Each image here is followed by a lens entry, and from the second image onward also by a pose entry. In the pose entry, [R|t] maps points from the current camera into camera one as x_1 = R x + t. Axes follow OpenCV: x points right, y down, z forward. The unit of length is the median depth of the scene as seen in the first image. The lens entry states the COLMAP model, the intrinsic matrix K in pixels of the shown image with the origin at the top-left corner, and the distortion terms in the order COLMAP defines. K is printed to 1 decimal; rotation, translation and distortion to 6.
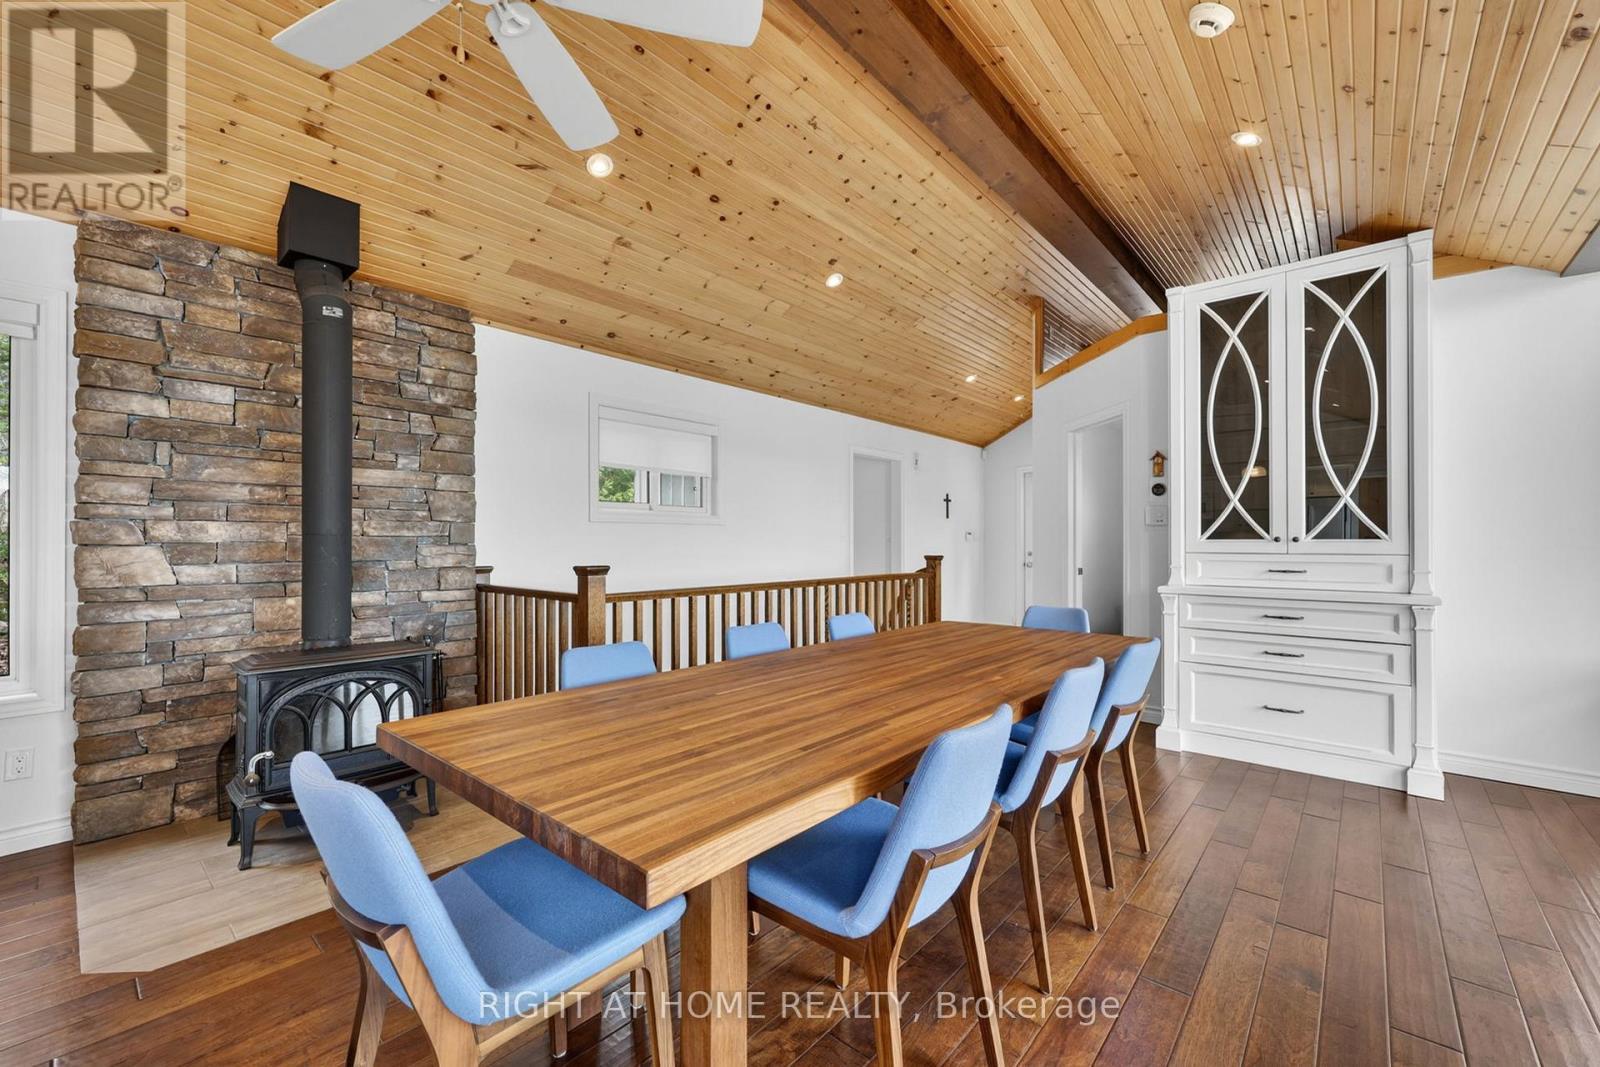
lens RADIAL K [[634.4, 0, 918.6], [0, 634.4, 537.6], [0, 0, 1]] dist [0.006725, -0.000111]
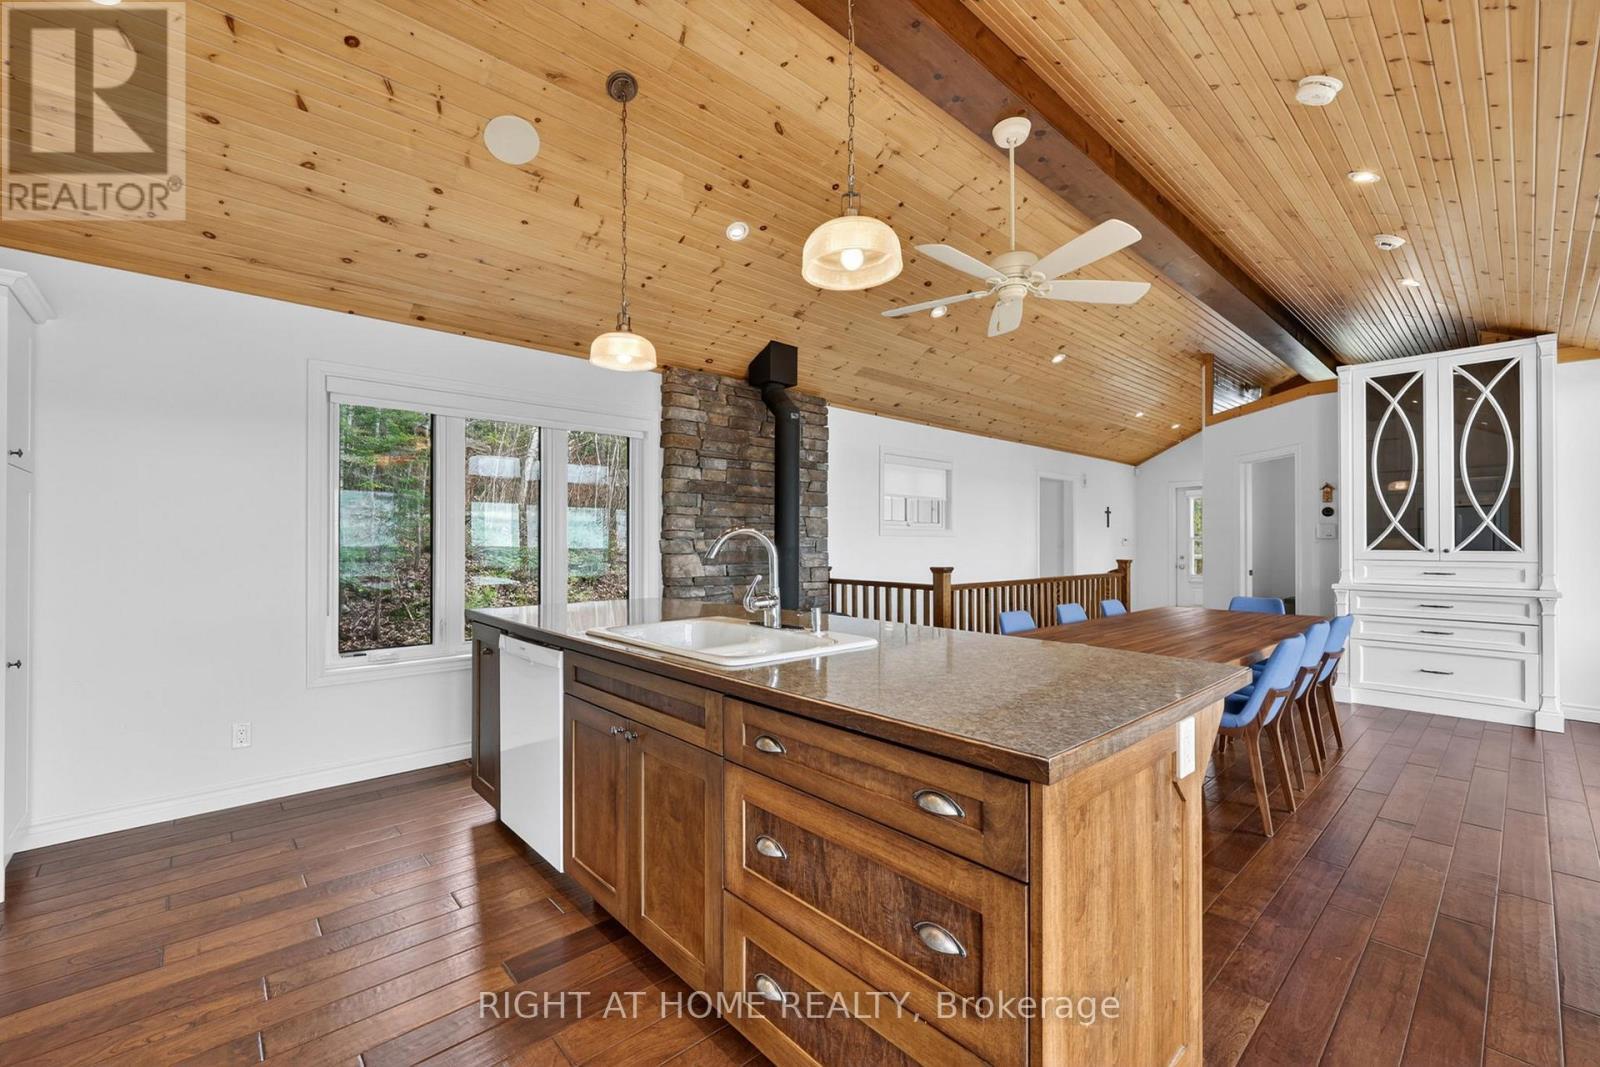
lens RADIAL K [[672.2, 0, 850.5], [0, 672.2, 537.9], [0, 0, 1]] dist [0.001089, -0.000229]
pose [[0.984086, -0.002064, -0.177681, -0.417800], [0.002594, 0.999993, 0.002748, -0.031967], [0.177674, -0.003165, 0.984084, -0.663307]]
